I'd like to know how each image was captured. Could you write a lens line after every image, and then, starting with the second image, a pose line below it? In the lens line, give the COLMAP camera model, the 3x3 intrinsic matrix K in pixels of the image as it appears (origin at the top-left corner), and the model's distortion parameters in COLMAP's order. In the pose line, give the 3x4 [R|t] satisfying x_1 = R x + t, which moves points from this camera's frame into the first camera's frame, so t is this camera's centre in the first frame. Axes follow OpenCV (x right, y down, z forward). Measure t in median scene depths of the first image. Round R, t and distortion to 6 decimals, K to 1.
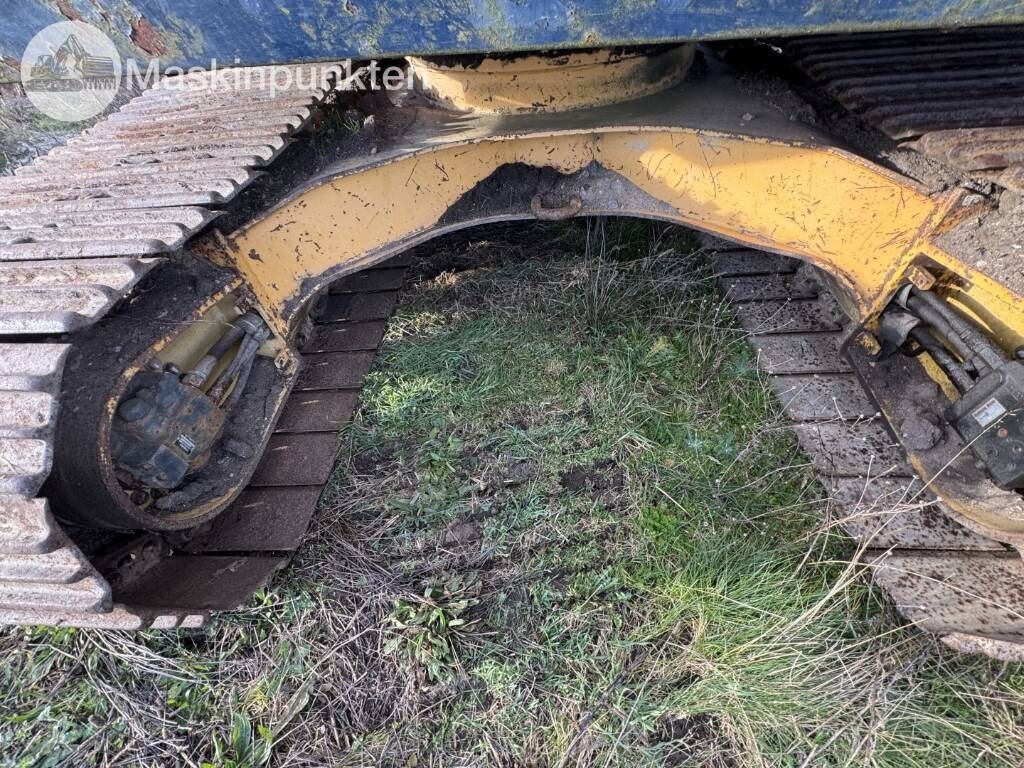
lens RADIAL K [[405.3, 0, 514.6], [0, 405.3, 383.8], [0, 0, 1]] dist [-0.009433, 0.001298]
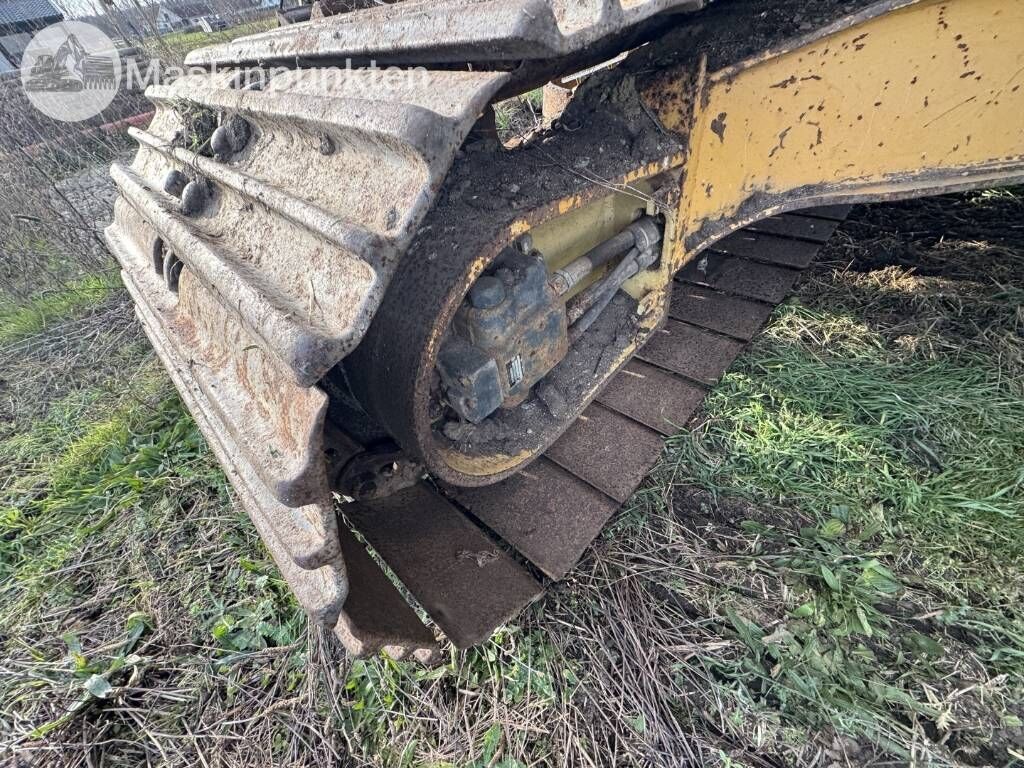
lens RADIAL K [[405.3, 0, 512.0], [0, 405.3, 386.1], [0, 0, 1]] dist [-0.009433, 0.001298]
pose [[0.757338, 0.443350, -0.479458, -0.382787], [-0.427189, 0.891676, 0.149747, 0.058798], [0.493912, 0.091410, 0.864694, 0.338354]]
